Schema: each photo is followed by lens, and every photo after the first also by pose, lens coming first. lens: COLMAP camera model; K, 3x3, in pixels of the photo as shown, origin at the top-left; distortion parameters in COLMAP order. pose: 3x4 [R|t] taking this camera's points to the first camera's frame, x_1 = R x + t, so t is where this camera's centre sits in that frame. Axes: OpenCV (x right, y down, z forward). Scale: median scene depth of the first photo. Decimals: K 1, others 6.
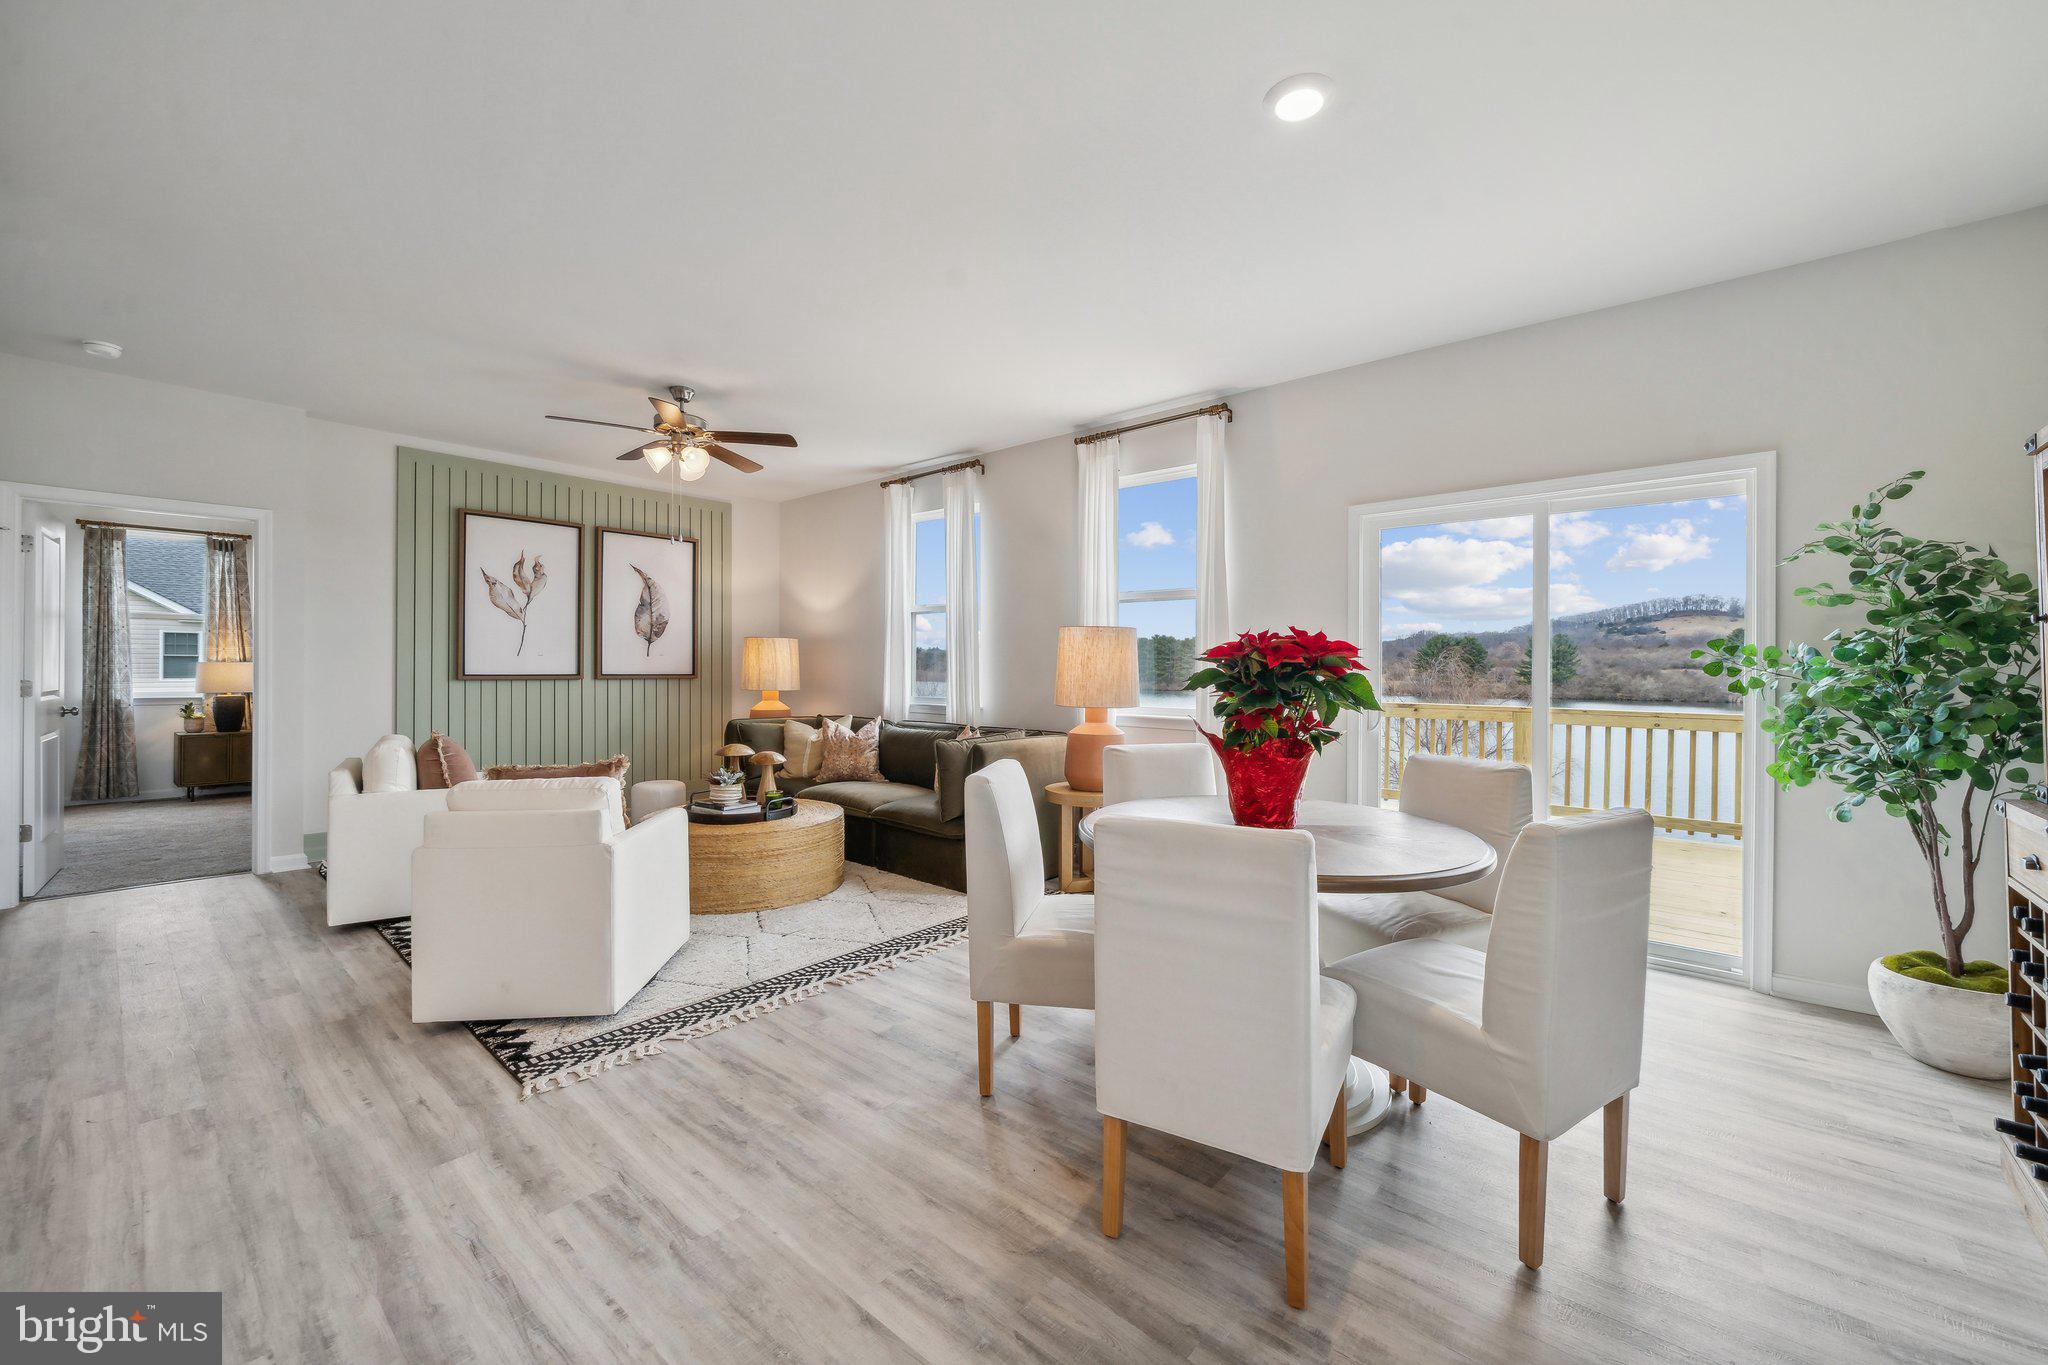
lens RADIAL K [[808.8, 0, 1033.1], [0, 808.8, 671.9], [0, 0, 1]] dist [0.005153, -0.001958]
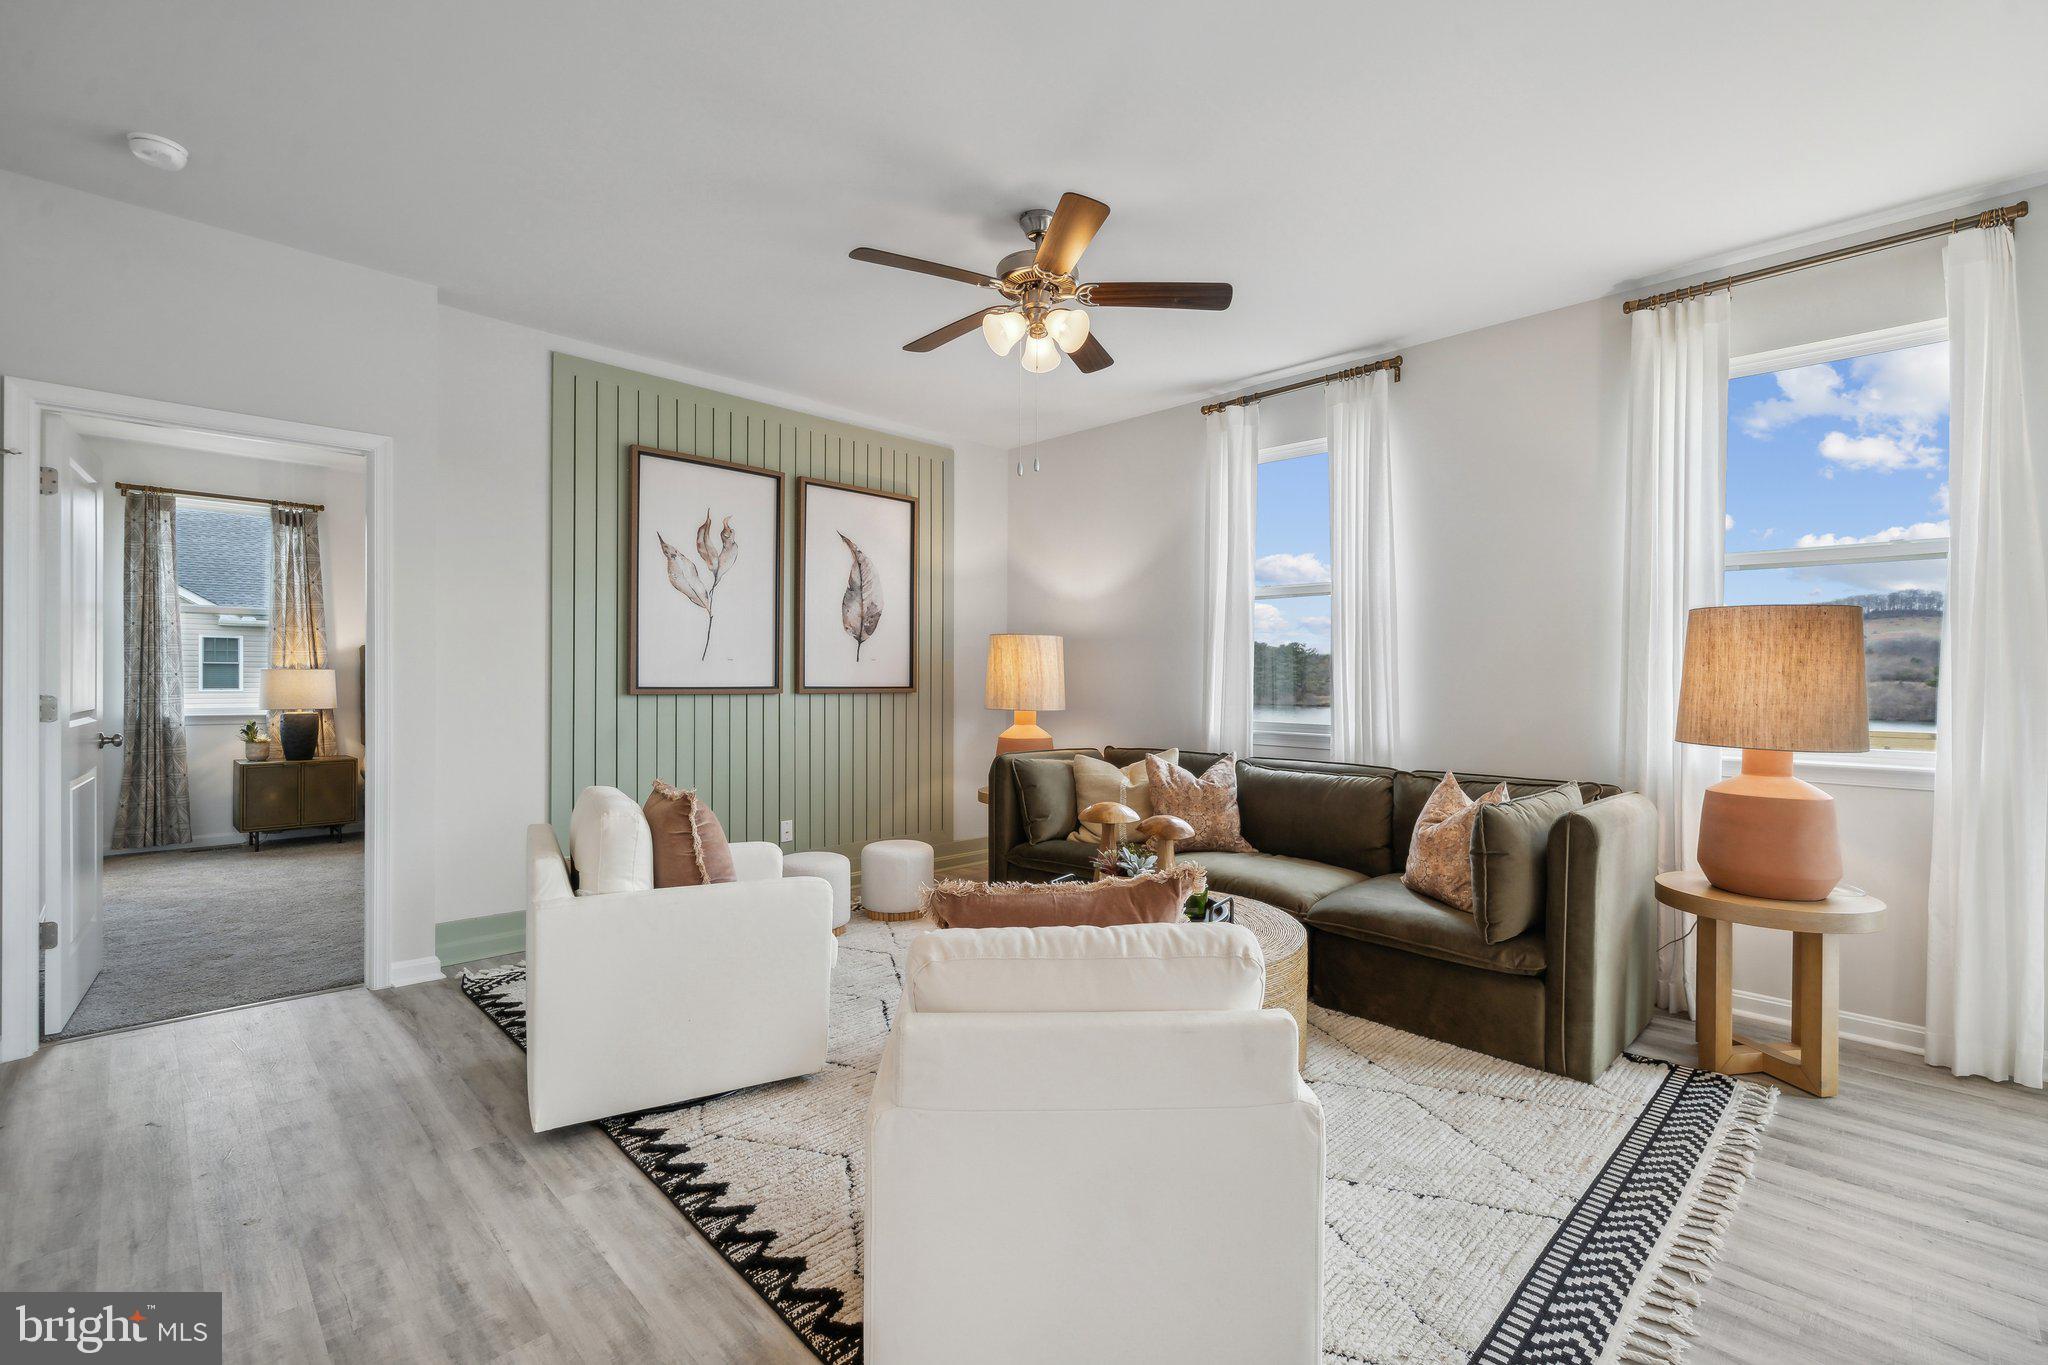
lens RADIAL K [[901.9, 0, 1029.4], [0, 901.9, 687.8], [0, 0, 1]] dist [0.003818, -0.001876]
pose [[0.997221, 0.002578, -0.074453, -0.270289], [-0.002152, 0.999981, 0.005795, -0.001053], [0.074467, -0.005619, 0.997208, 0.225256]]
